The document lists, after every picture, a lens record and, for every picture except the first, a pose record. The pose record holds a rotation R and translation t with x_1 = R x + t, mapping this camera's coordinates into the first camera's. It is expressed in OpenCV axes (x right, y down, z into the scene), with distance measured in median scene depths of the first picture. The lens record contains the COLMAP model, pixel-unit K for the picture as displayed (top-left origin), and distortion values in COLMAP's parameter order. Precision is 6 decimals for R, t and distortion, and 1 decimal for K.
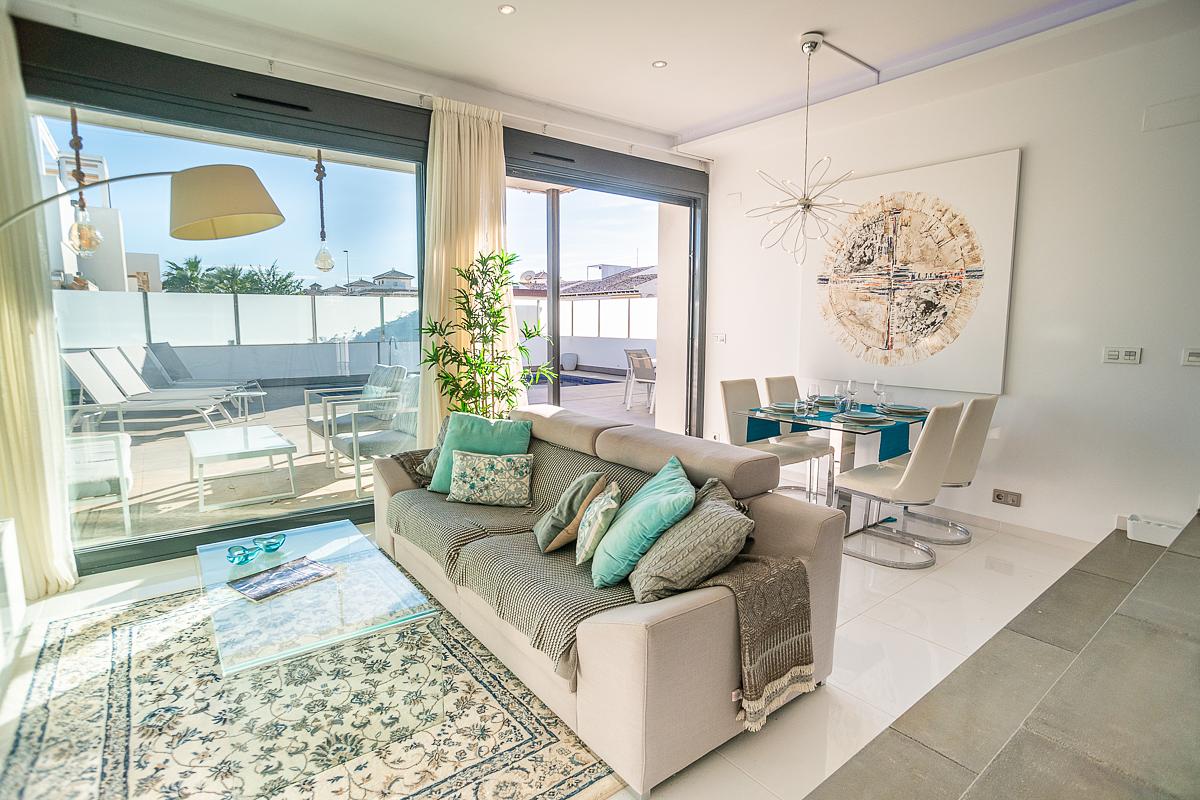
lens RADIAL K [[576.4, 0, 620.9], [0, 576.4, 399.7], [0, 0, 1]] dist [-0.044880, 0.016436]
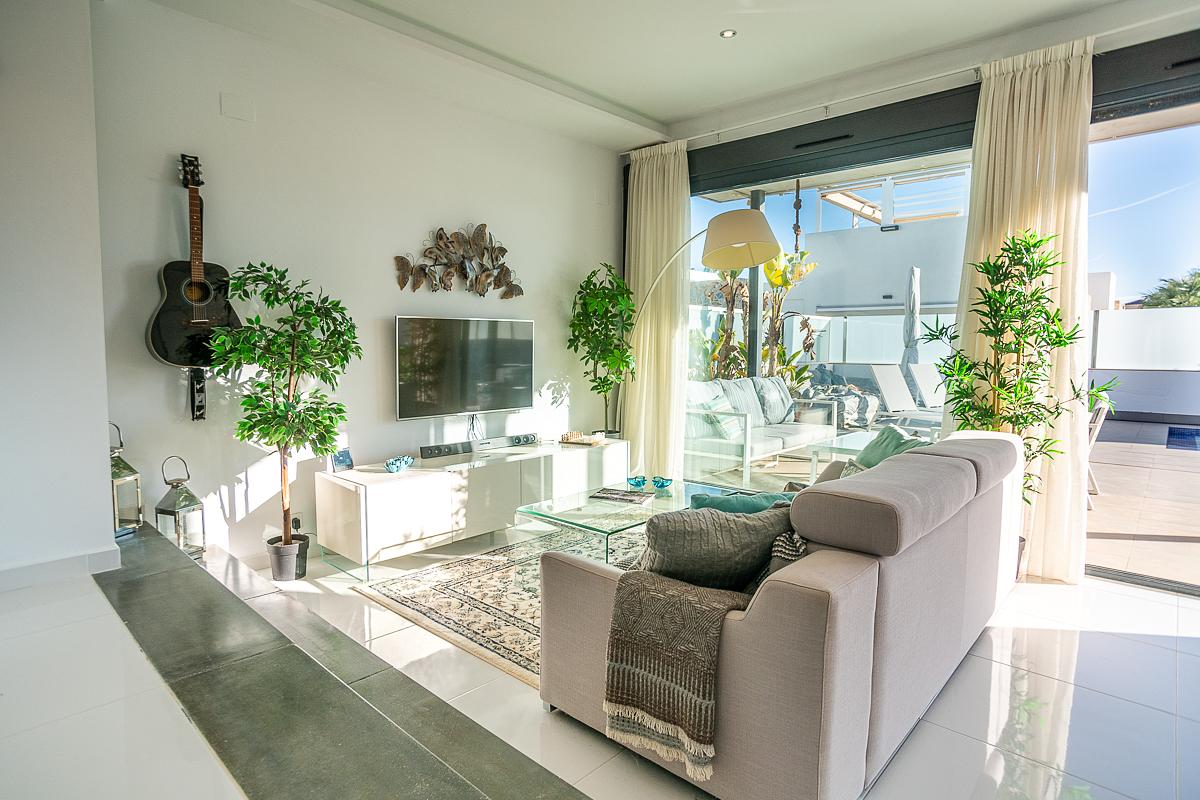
lens RADIAL K [[644.6, 0, 590.8], [0, 644.6, 393.6], [0, 0, 1]] dist [-0.037187, 0.005050]
pose [[0.127405, 0.075128, -0.989001, 0.543822], [-0.139502, 0.988573, 0.057125, -0.020393], [0.981991, 0.130690, 0.136430, 0.348624]]
